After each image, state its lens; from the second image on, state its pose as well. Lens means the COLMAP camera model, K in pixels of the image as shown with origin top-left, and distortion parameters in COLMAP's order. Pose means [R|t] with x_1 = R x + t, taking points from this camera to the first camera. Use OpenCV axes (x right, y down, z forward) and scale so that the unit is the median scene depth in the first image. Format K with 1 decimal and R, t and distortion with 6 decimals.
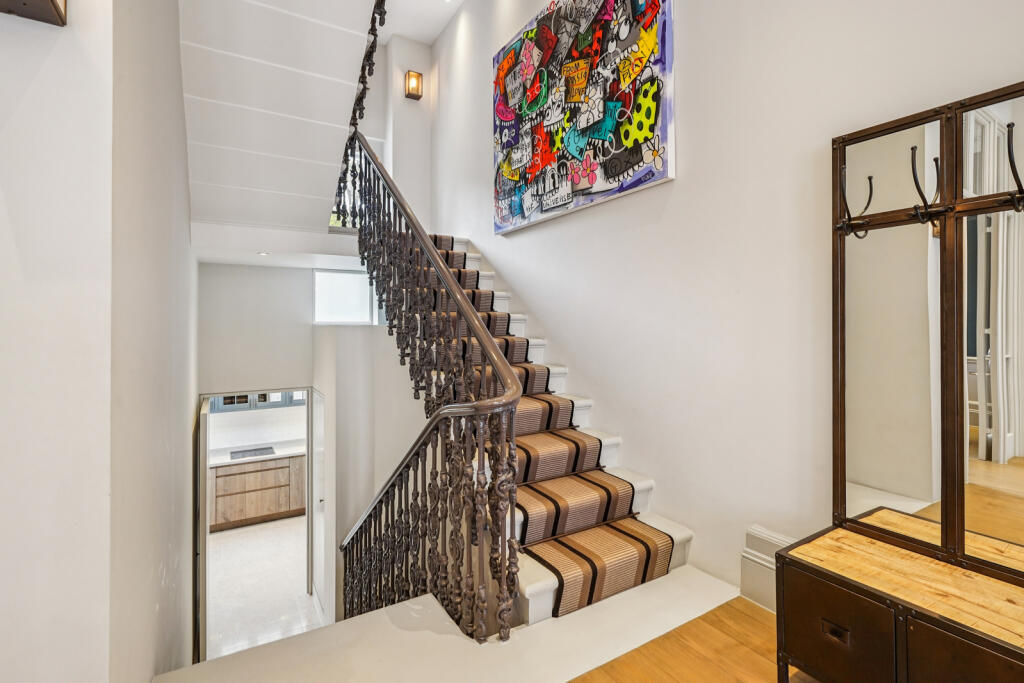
lens RADIAL K [[470.8, 0, 501.9], [0, 470.8, 322.4], [0, 0, 1]] dist [-0.005580, 0.002904]
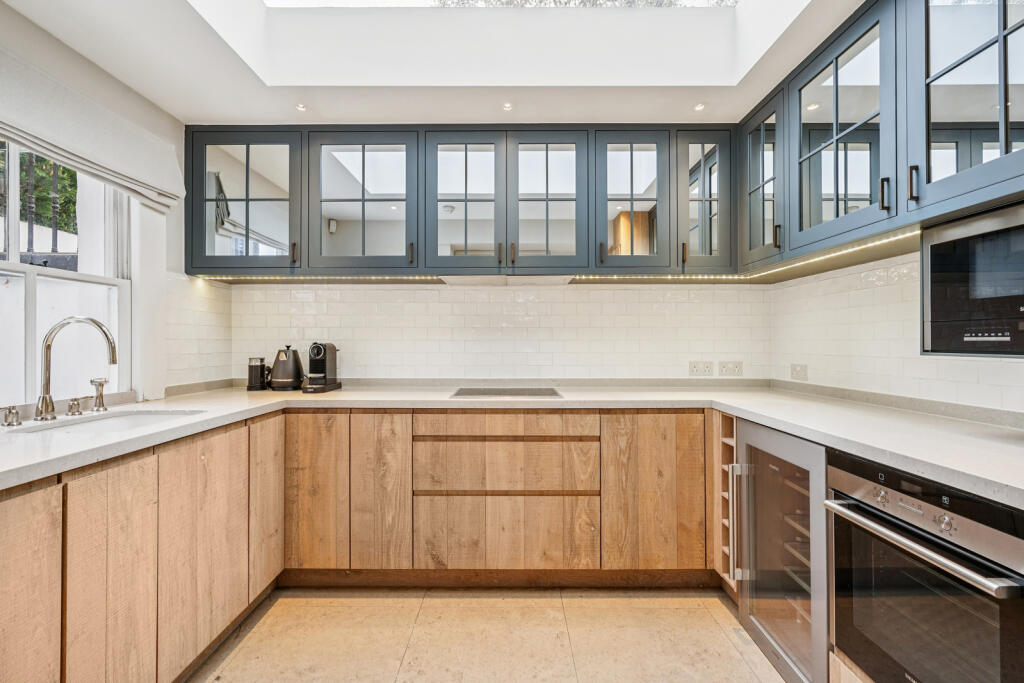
lens RADIAL K [[470.8, 0, 511.0], [0, 470.8, 339.4], [0, 0, 1]] dist [-0.005580, 0.002904]
pose [[0.854061, 0.000717, -0.520173, -0.344169], [0.001238, 0.999993, 0.003411, 0.243273], [0.520172, -0.003558, 0.854054, 0.705067]]
